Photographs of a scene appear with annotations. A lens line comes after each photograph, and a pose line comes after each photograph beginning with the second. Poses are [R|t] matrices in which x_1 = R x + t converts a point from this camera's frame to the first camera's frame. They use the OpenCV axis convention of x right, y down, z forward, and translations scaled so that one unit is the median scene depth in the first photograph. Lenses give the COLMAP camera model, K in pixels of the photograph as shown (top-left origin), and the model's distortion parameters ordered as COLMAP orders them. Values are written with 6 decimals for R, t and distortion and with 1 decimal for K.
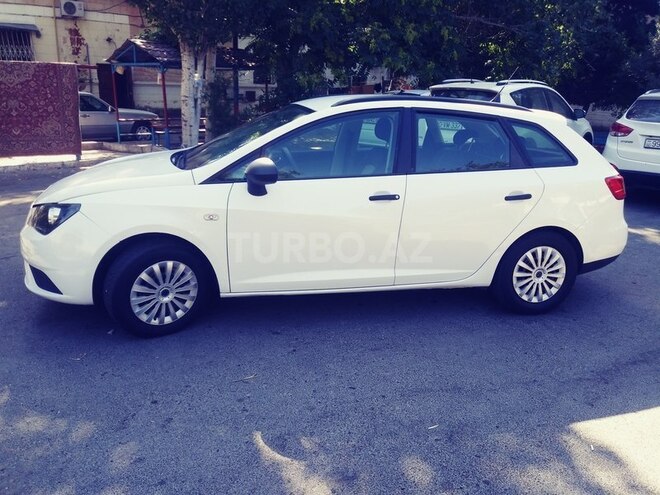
lens RADIAL K [[531.5, 0, 328.1], [0, 531.5, 246.7], [0, 0, 1]] dist [0.063366, -0.102029]
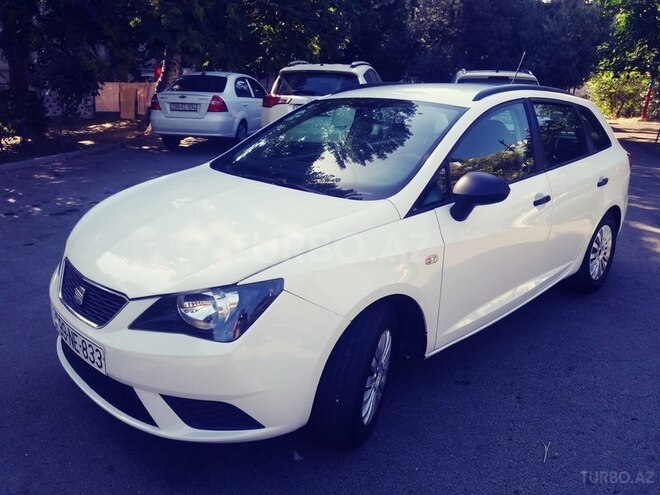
lens RADIAL K [[531.5, 0, 328.1], [0, 531.5, 246.7], [0, 0, 1]] dist [0.063366, -0.102029]
pose [[0.849002, -0.174571, 0.498719, -0.646367], [0.156894, 0.984566, 0.077545, -0.138508], [-0.504560, 0.012410, 0.863288, 0.397399]]
